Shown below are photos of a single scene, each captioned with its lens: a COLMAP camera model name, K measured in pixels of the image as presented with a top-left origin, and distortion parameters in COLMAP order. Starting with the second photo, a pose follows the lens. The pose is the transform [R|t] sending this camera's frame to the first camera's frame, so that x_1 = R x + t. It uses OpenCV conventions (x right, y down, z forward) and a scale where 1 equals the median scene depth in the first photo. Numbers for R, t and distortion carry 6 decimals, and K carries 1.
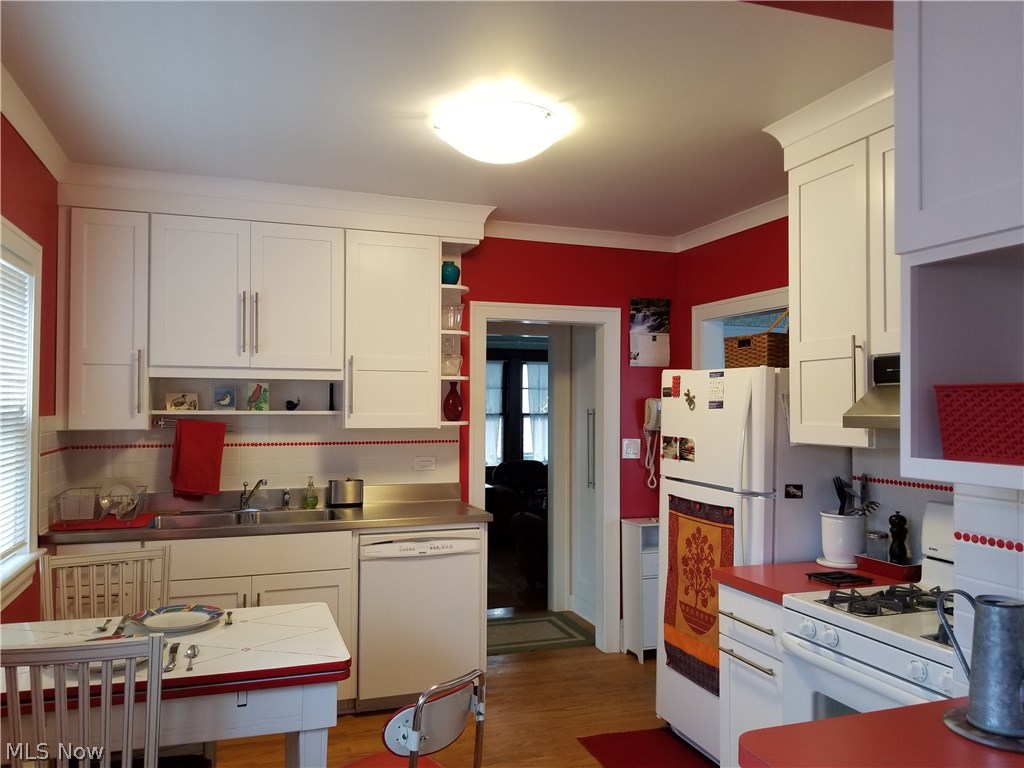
lens RADIAL K [[792.0, 0, 511.3], [0, 792.0, 391.7], [0, 0, 1]] dist [0.072380, -0.120961]
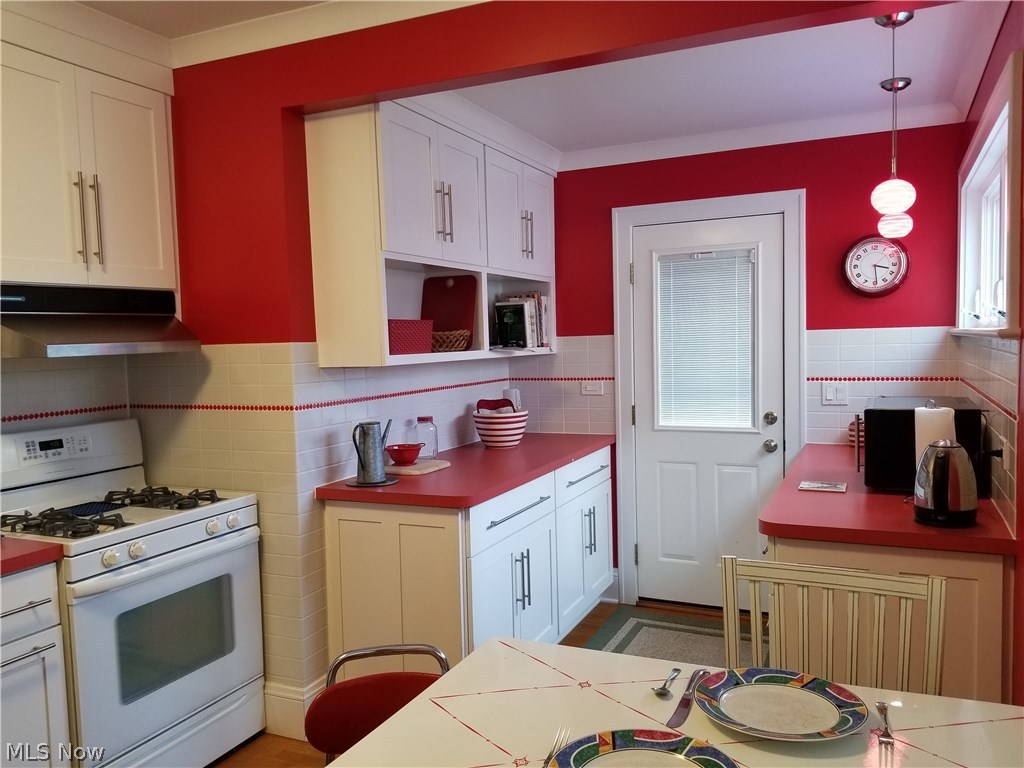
lens RADIAL K [[792.0, 0, 511.3], [0, 792.0, 391.7], [0, 0, 1]] dist [0.072380, -0.120961]
pose [[-0.722730, -0.029890, 0.690484, -0.470932], [0.013091, 0.998293, 0.056917, 0.028776], [-0.691006, 0.050175, -0.721105, 0.962028]]
